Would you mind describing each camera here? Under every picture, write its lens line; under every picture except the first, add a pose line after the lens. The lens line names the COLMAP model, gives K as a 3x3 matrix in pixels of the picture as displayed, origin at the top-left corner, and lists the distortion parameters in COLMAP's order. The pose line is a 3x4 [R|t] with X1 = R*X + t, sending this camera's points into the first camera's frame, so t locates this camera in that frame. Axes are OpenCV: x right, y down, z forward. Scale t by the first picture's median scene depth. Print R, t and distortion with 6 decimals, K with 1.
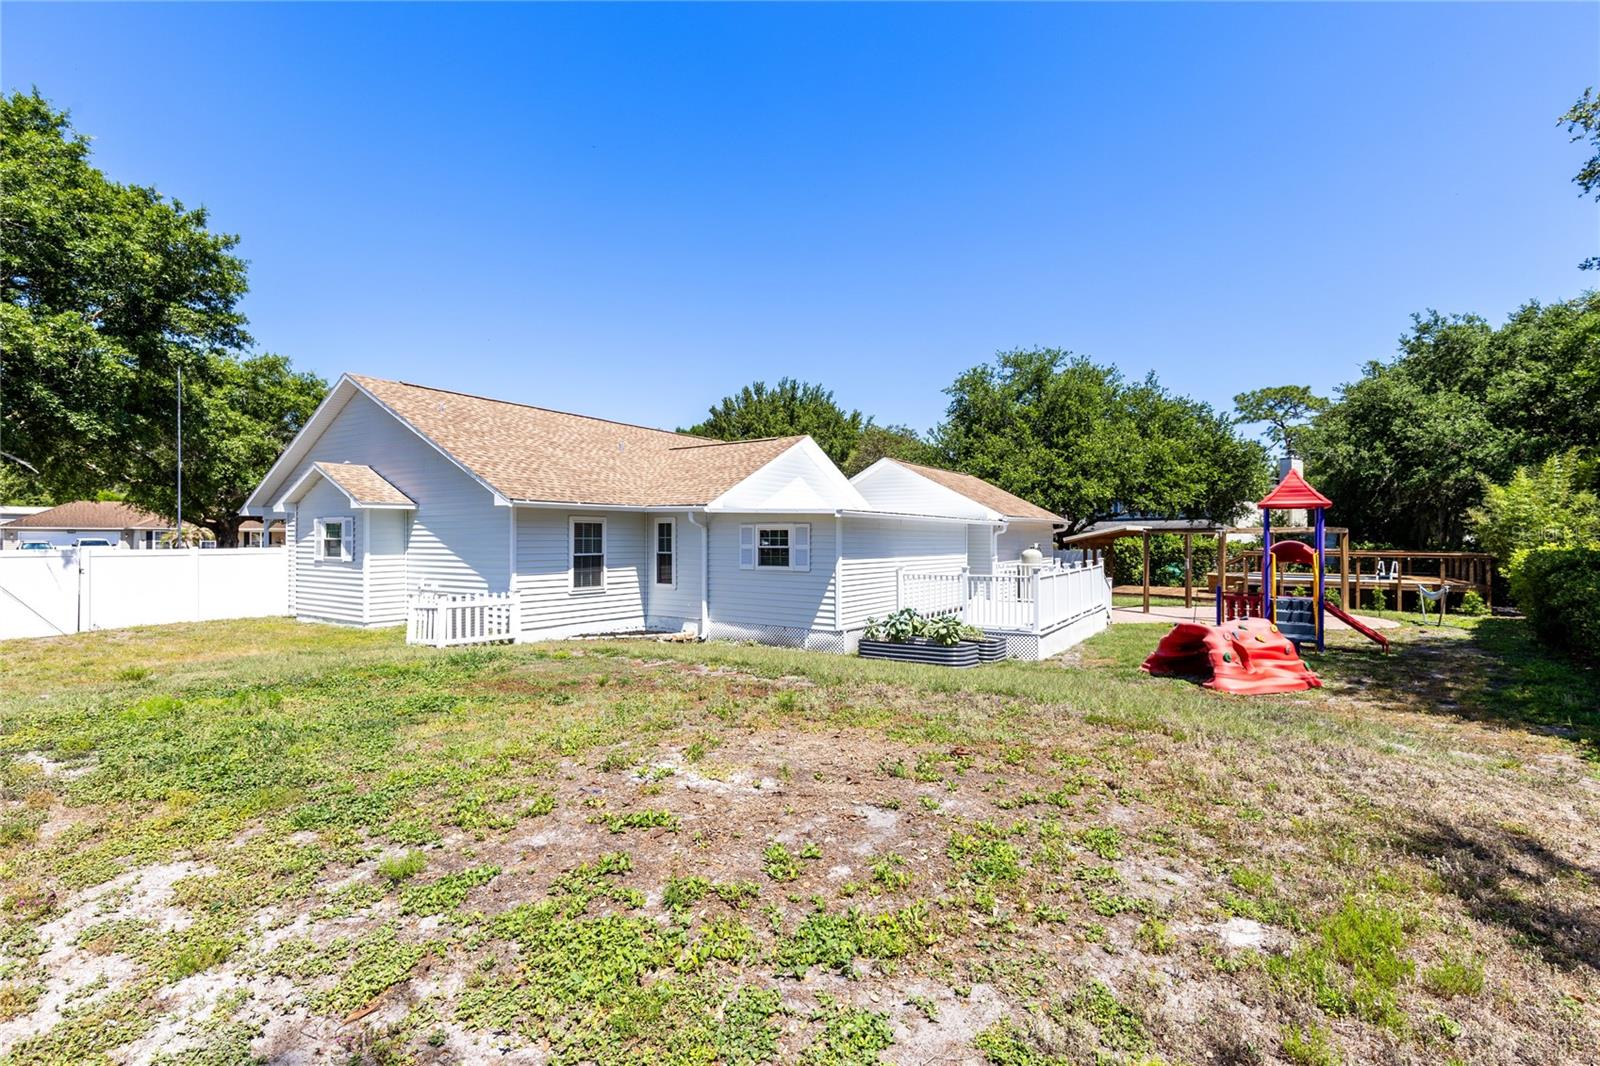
lens RADIAL K [[729.2, 0, 794.8], [0, 729.2, 531.7], [0, 0, 1]] dist [0.009215, -0.001441]
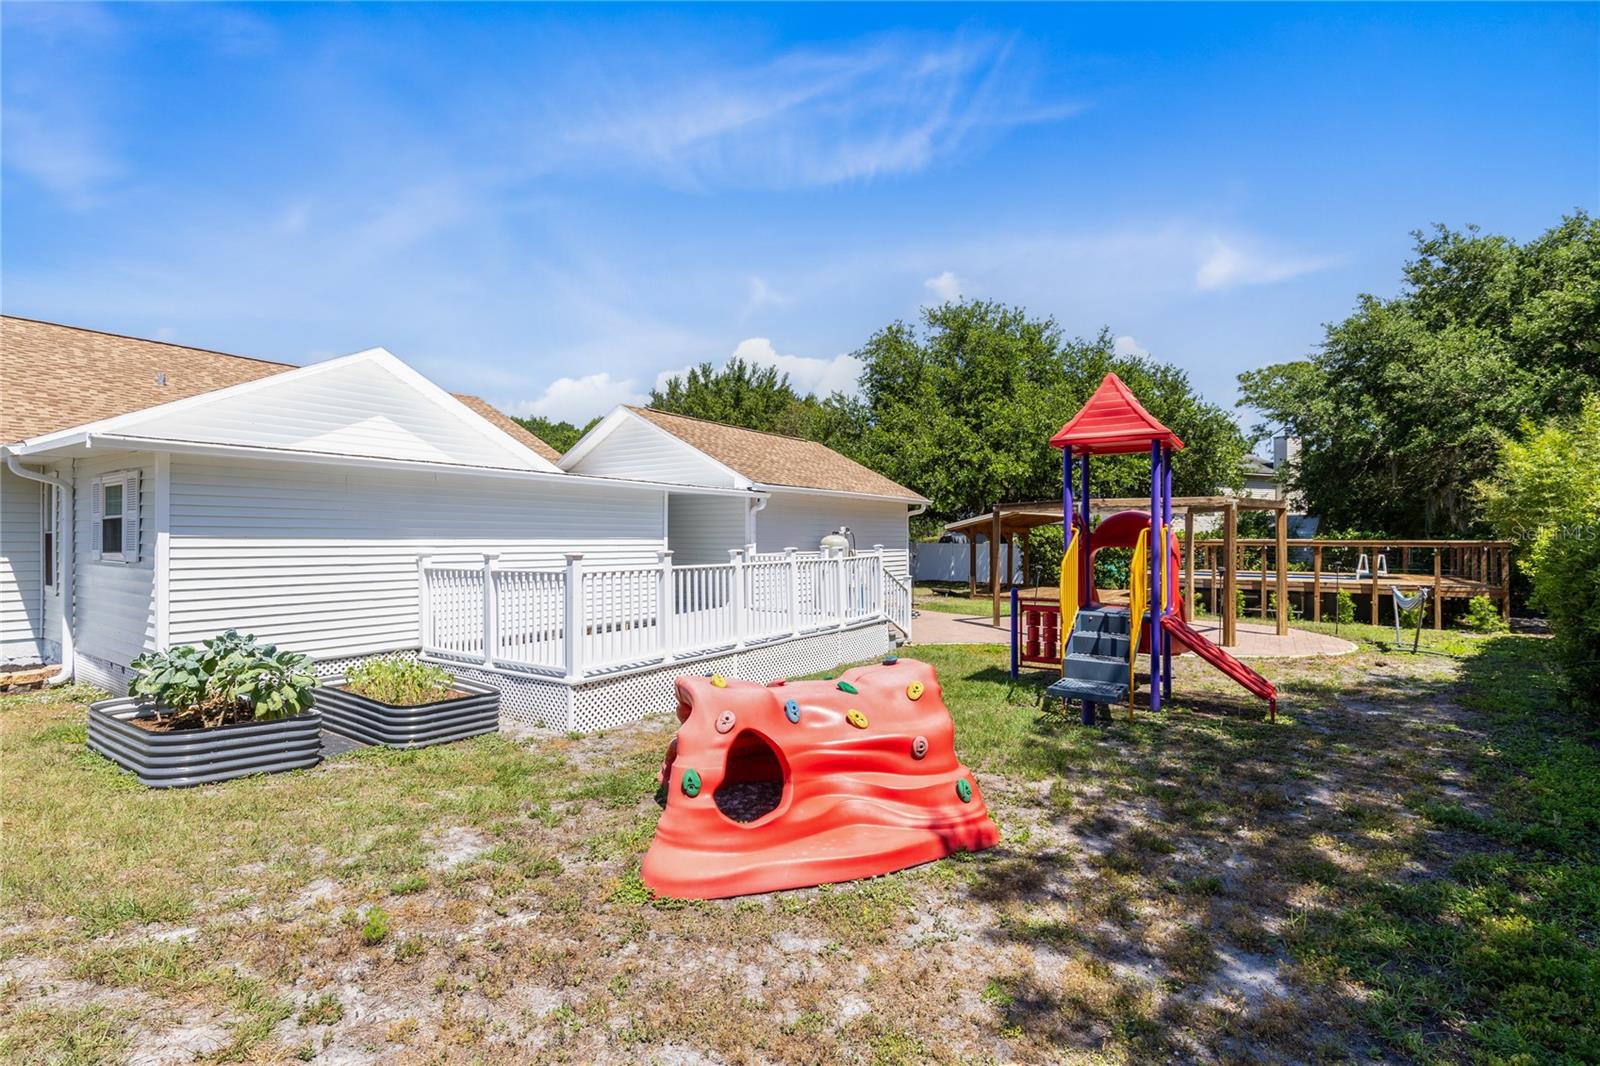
lens RADIAL K [[729.2, 0, 804.6], [0, 729.2, 538.9], [0, 0, 1]] dist [0.009215, -0.001441]
pose [[0.999633, -0.001735, -0.027051, 0.251903], [0.001944, 0.999968, 0.007699, 0.017417], [0.027037, -0.007749, 0.999604, 0.243275]]
